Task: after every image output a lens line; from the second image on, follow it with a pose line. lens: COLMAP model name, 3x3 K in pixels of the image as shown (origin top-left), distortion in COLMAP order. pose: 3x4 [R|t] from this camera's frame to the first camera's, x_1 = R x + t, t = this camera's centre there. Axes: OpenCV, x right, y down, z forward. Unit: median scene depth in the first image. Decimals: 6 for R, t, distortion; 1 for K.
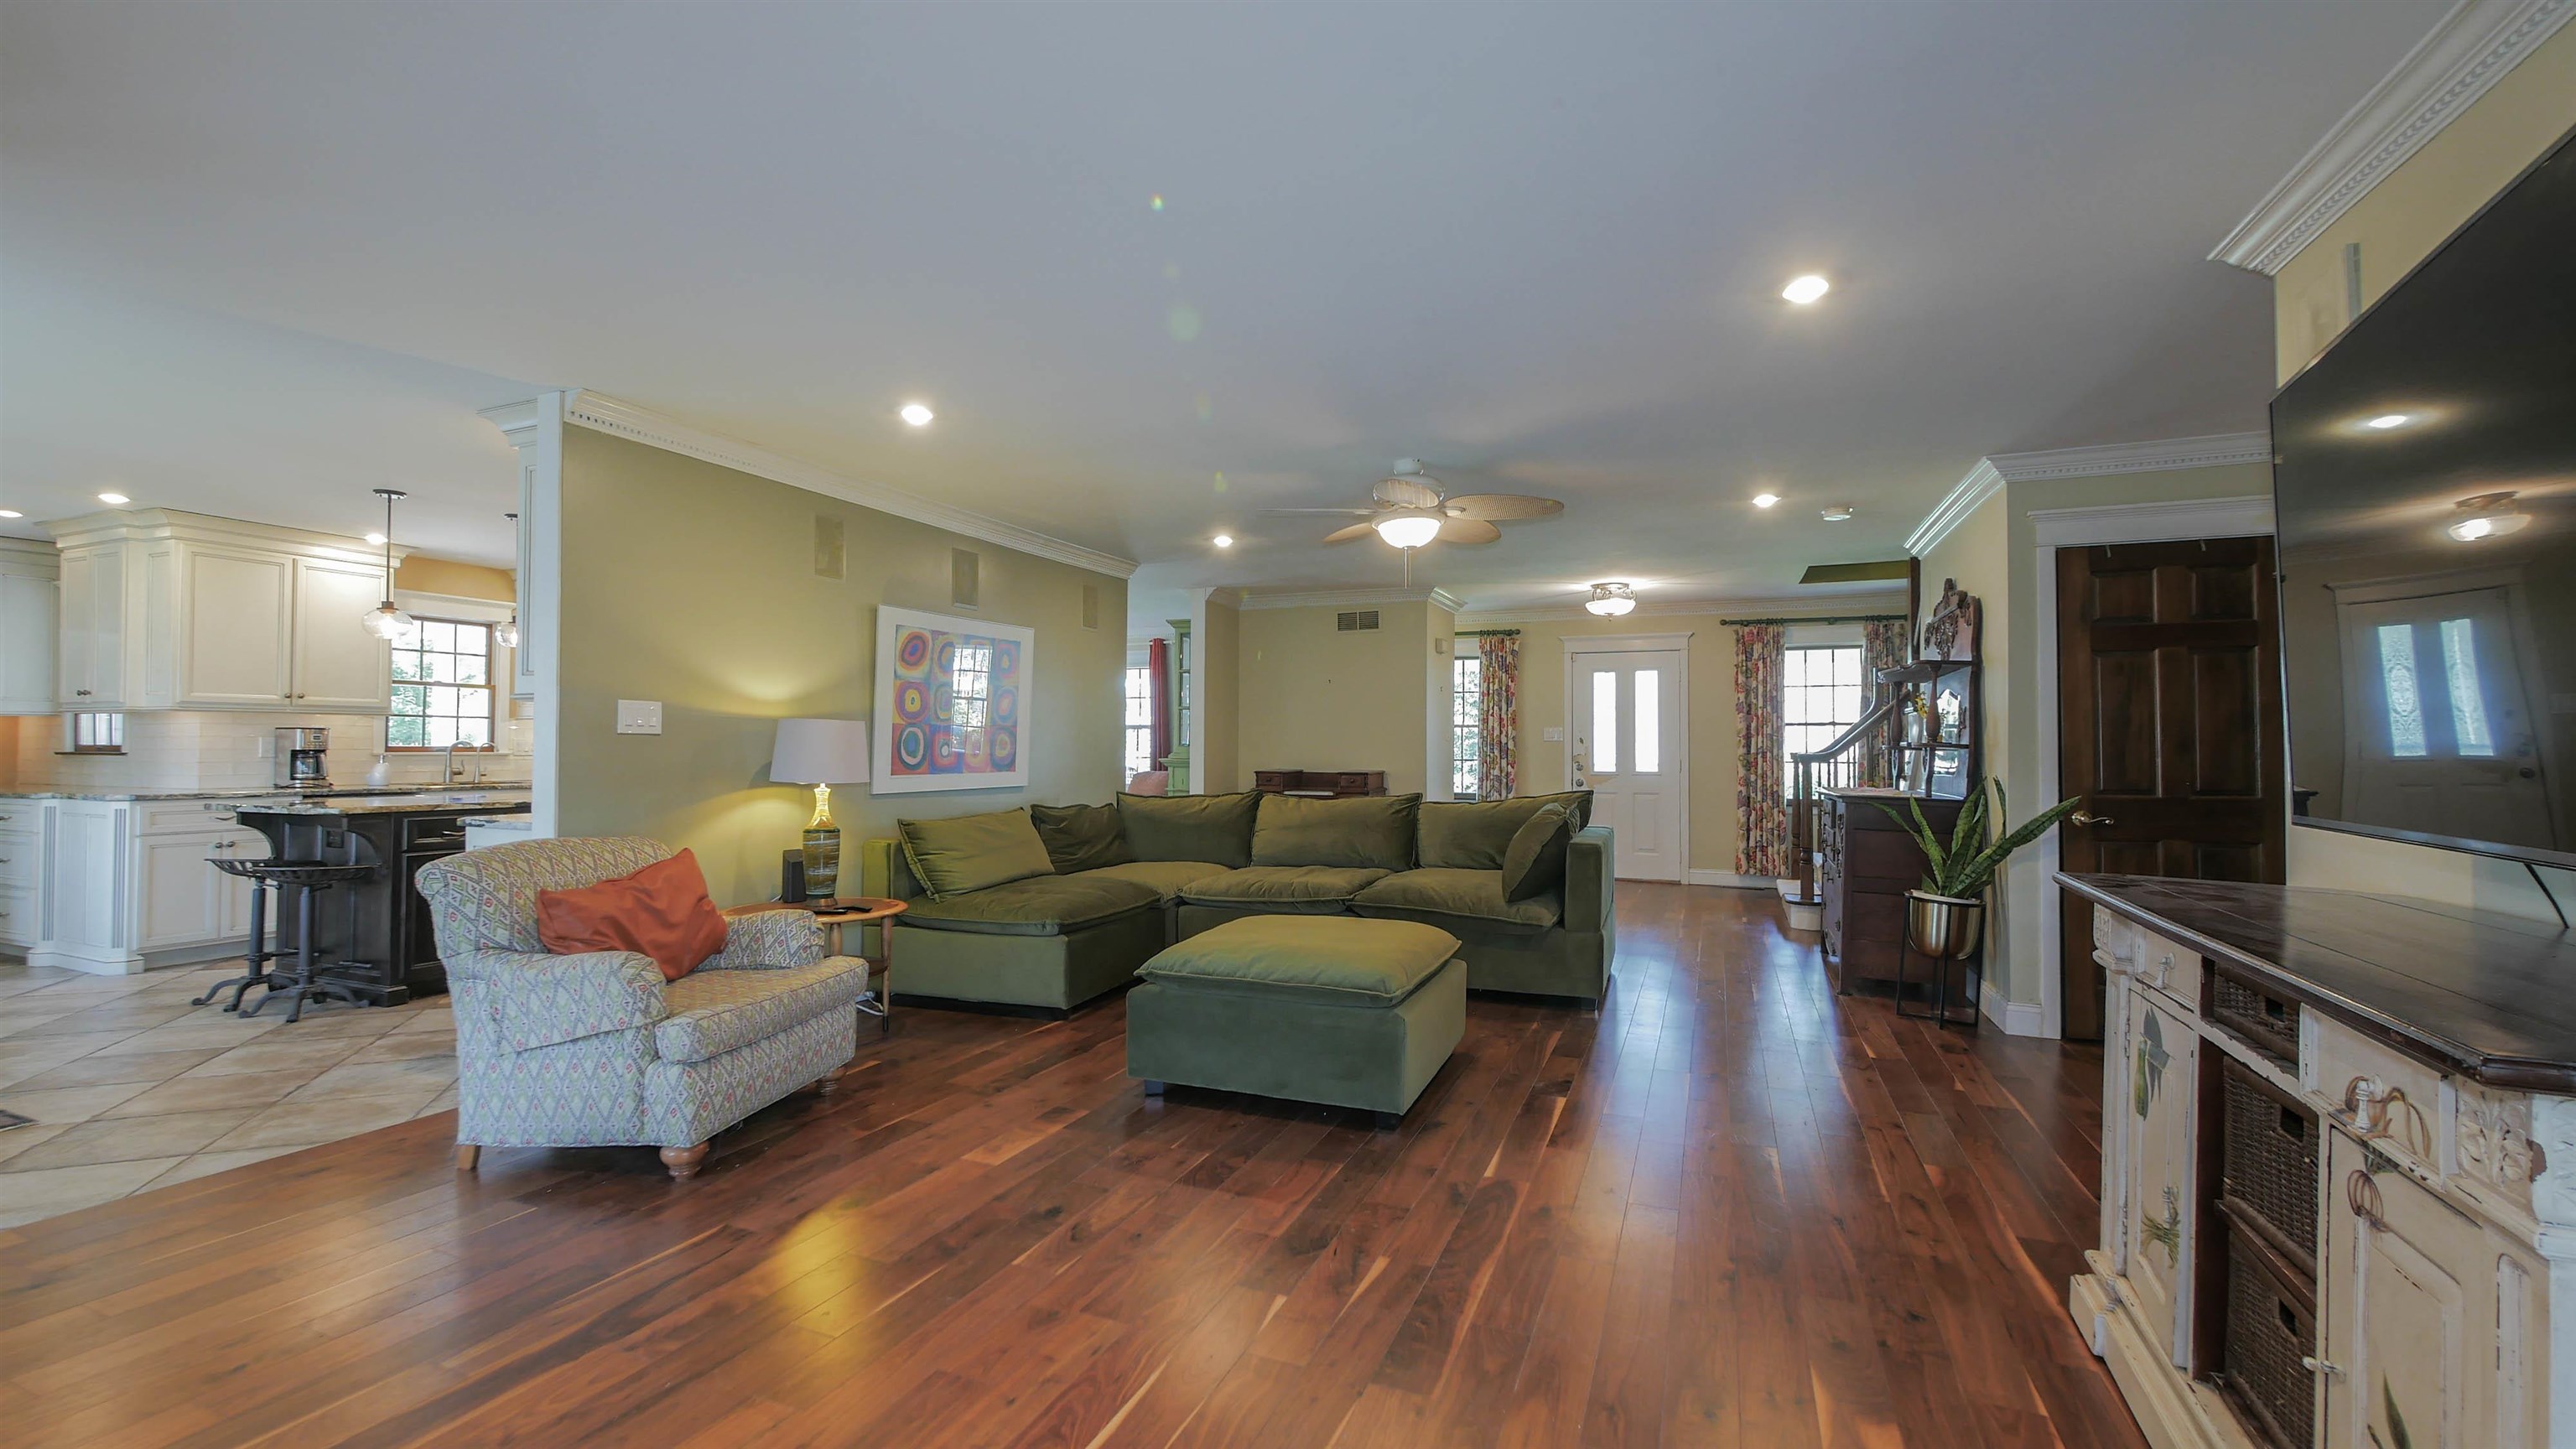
lens RADIAL K [[1061.3, 0, 1281.2], [0, 1061.3, 726.8], [0, 0, 1]] dist [-0.006313, 0.000745]
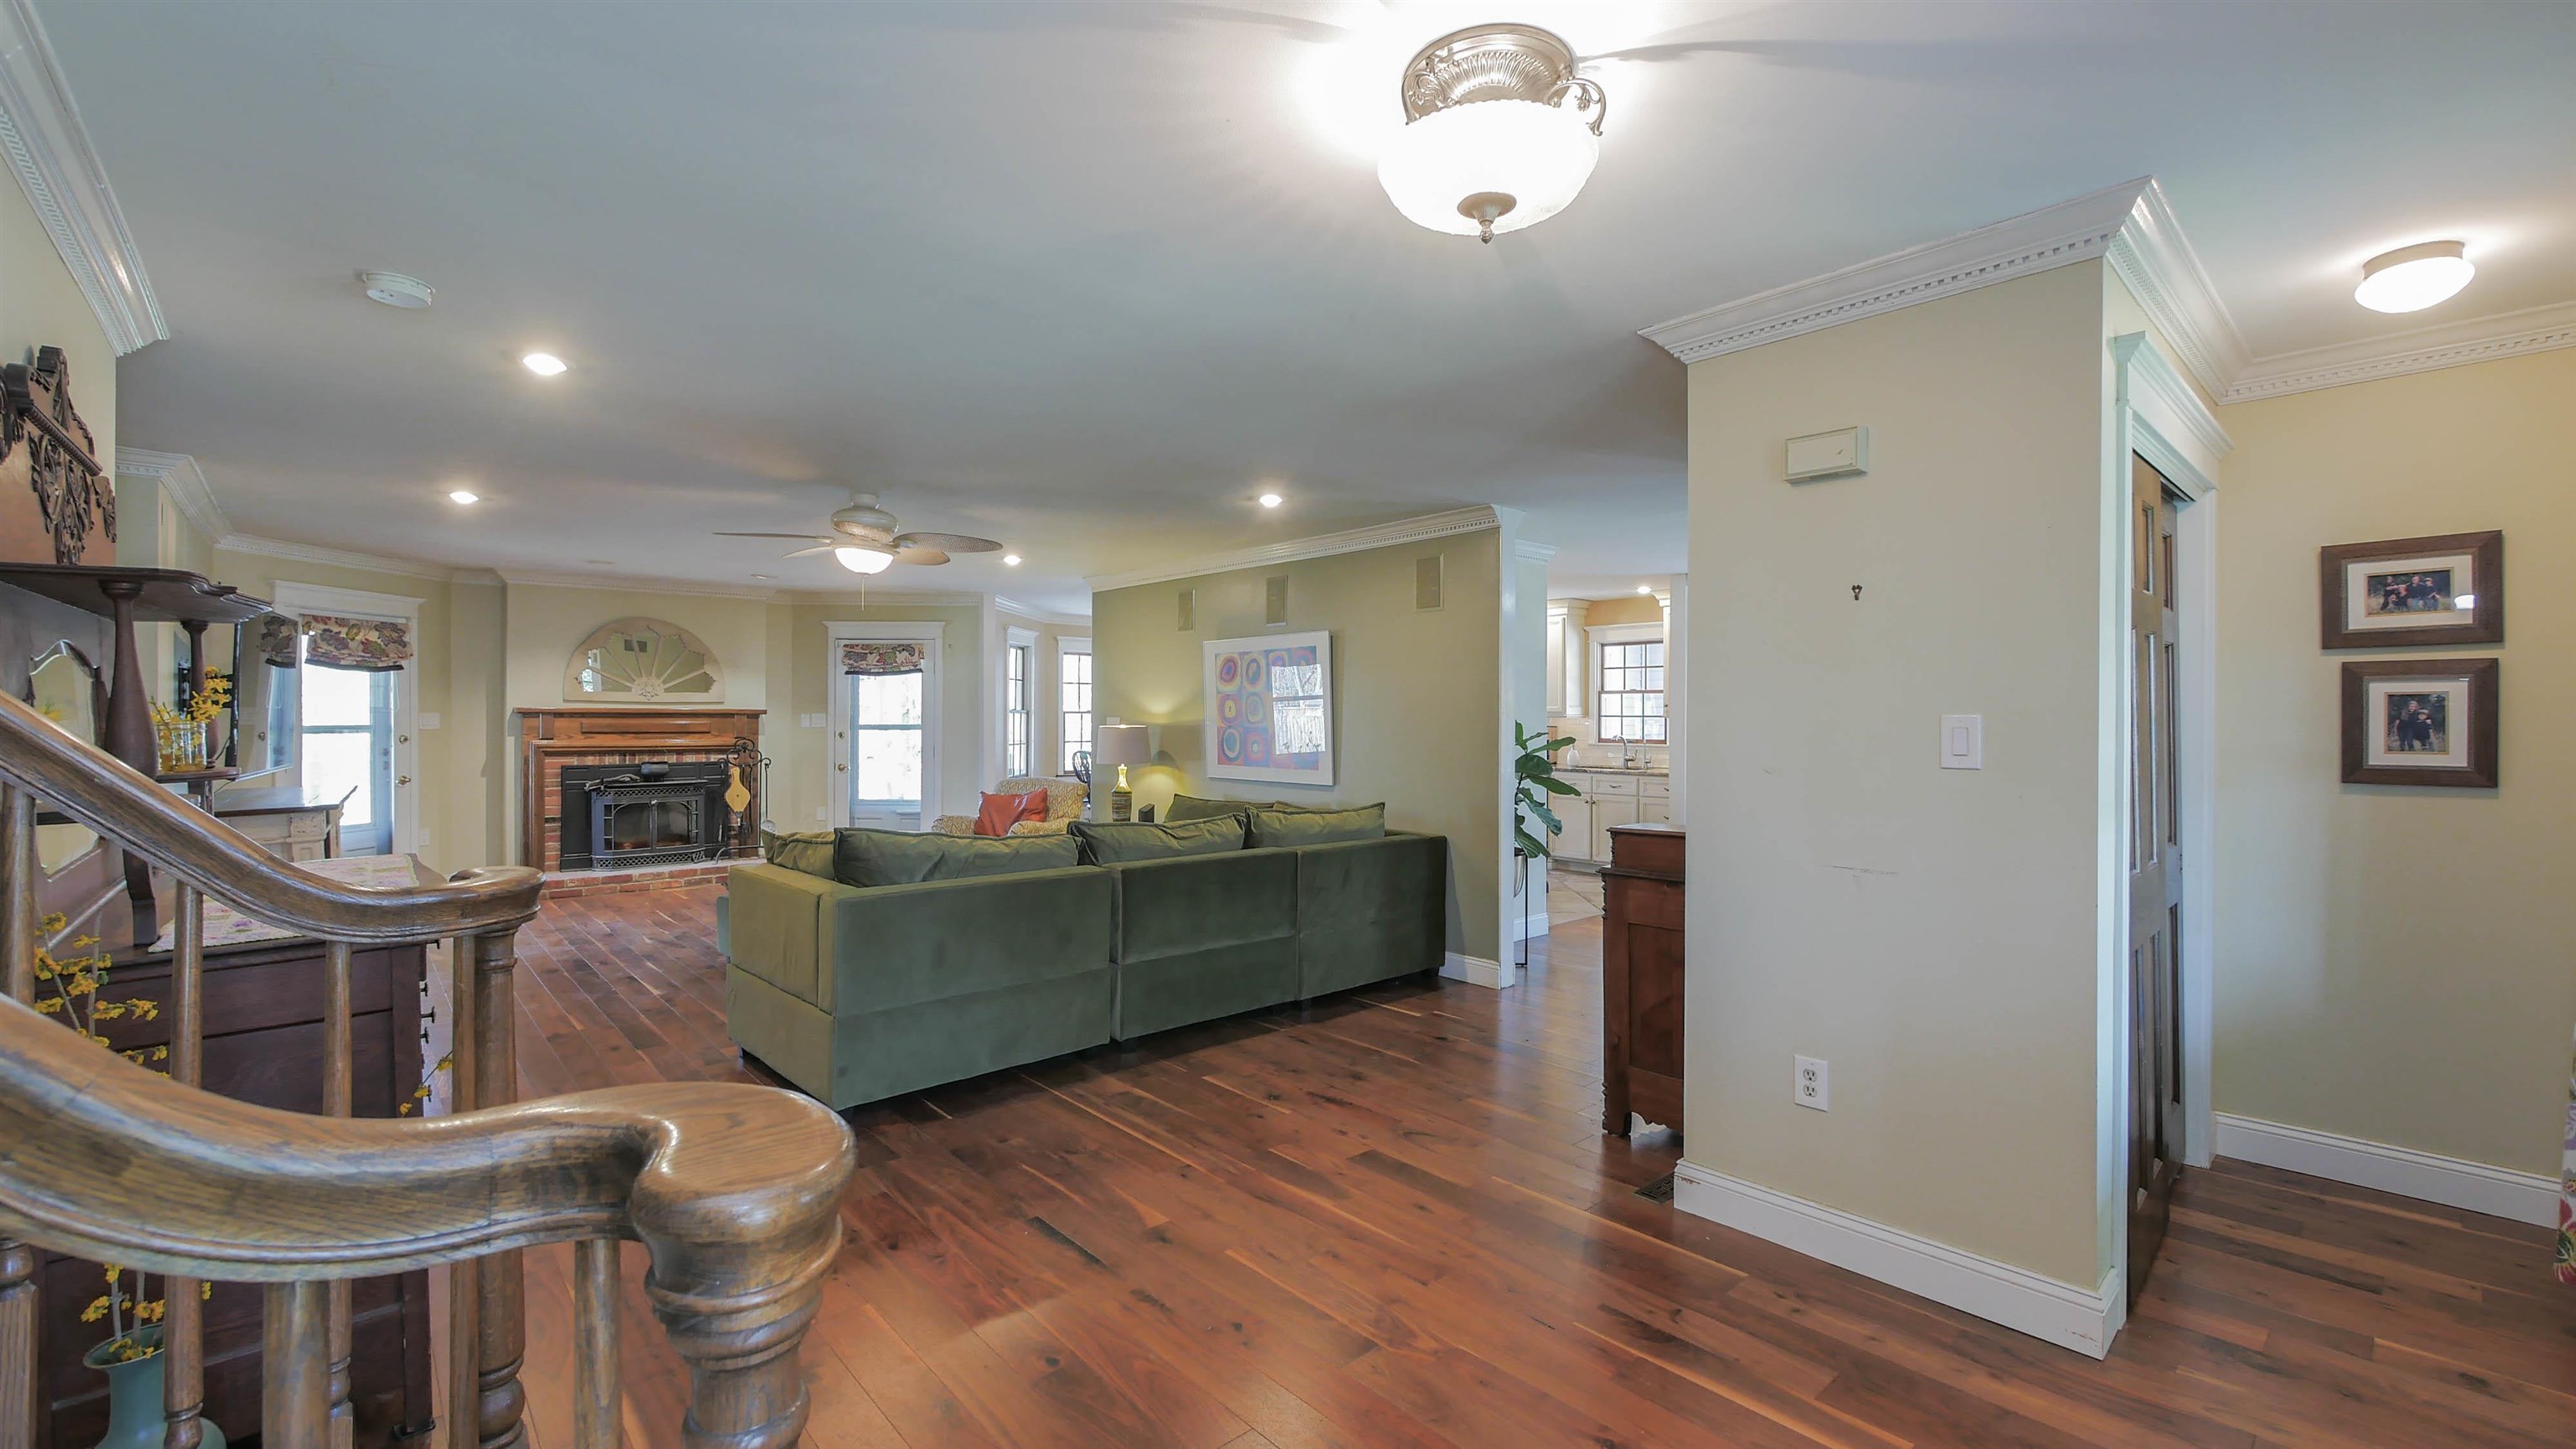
lens RADIAL K [[1061.3, 0, 1281.2], [0, 1061.3, 726.8], [0, 0, 1]] dist [-0.006313, 0.000745]
pose [[-0.431932, 0.005490, -0.901890, 0.814766], [0.011509, 0.999934, 0.000574, -0.002531], [0.901833, -0.010132, -0.431966, 1.629907]]
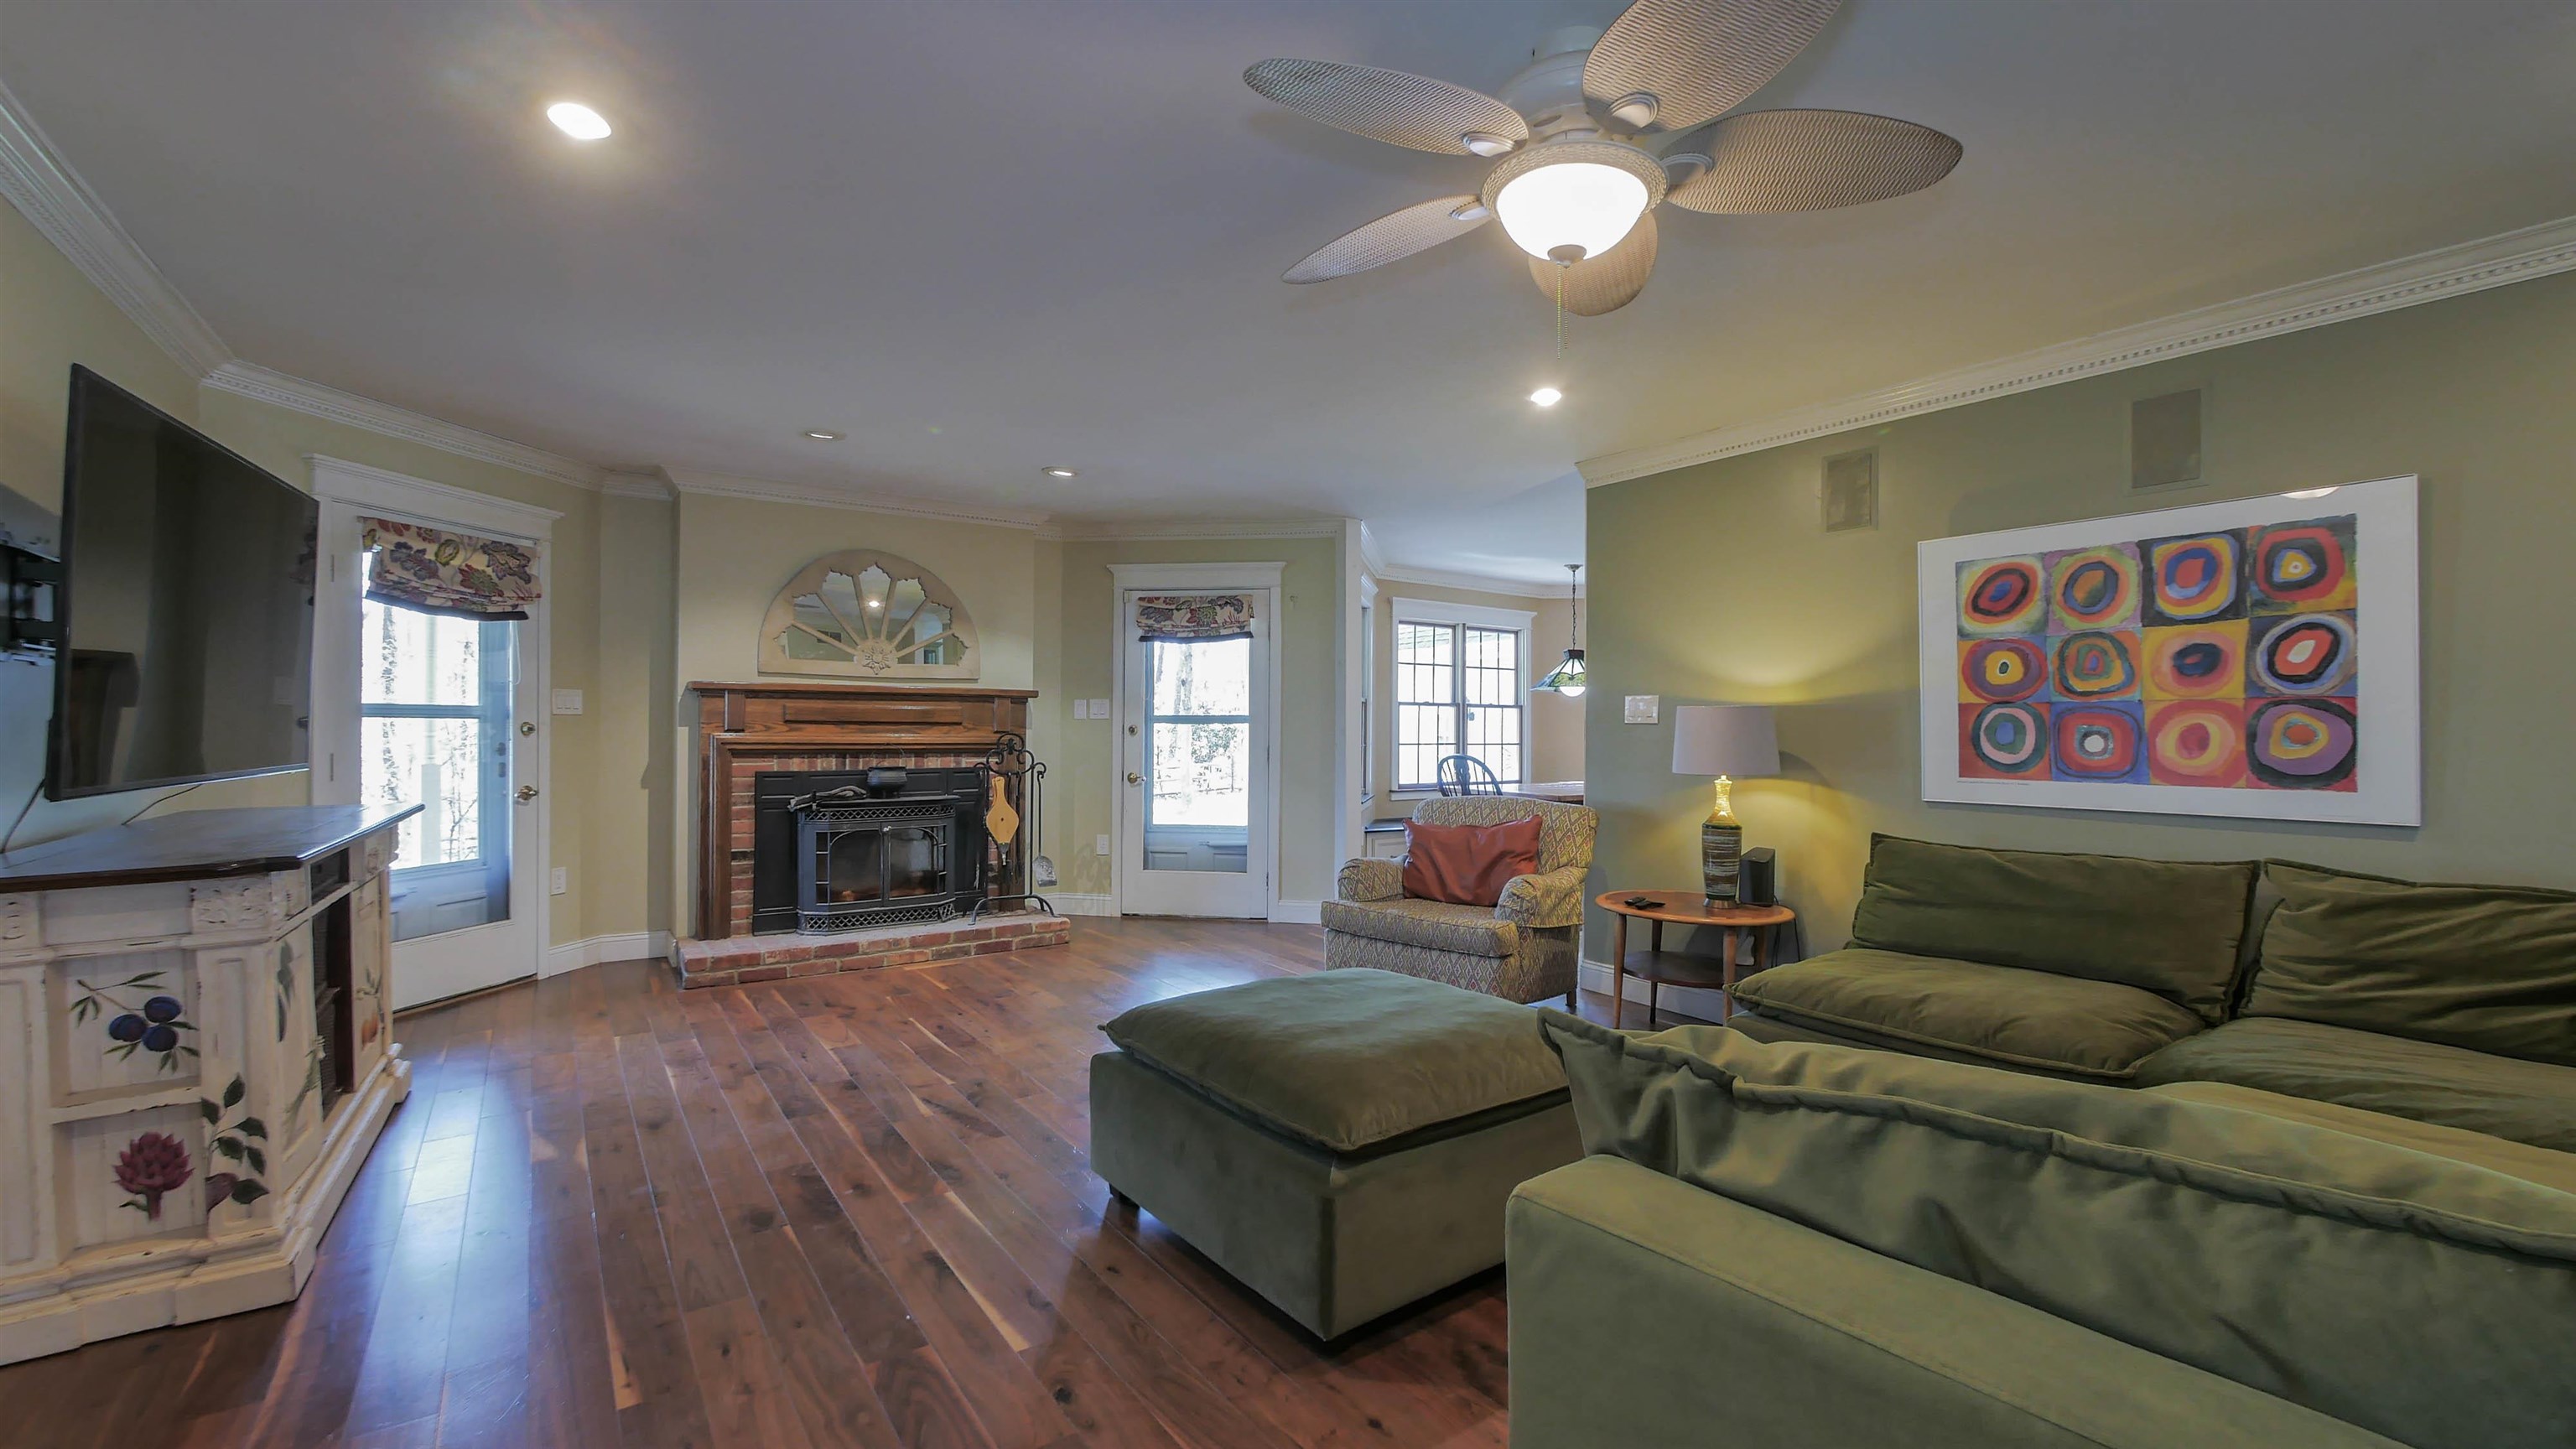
lens RADIAL K [[1061.3, 0, 1281.2], [0, 1061.3, 726.8], [0, 0, 1]] dist [-0.006313, 0.000745]
pose [[-0.533611, -0.005159, -0.845714, 0.459983], [0.008841, 0.999893, -0.011678, 0.016285], [0.845684, -0.013708, -0.533508, 0.973259]]
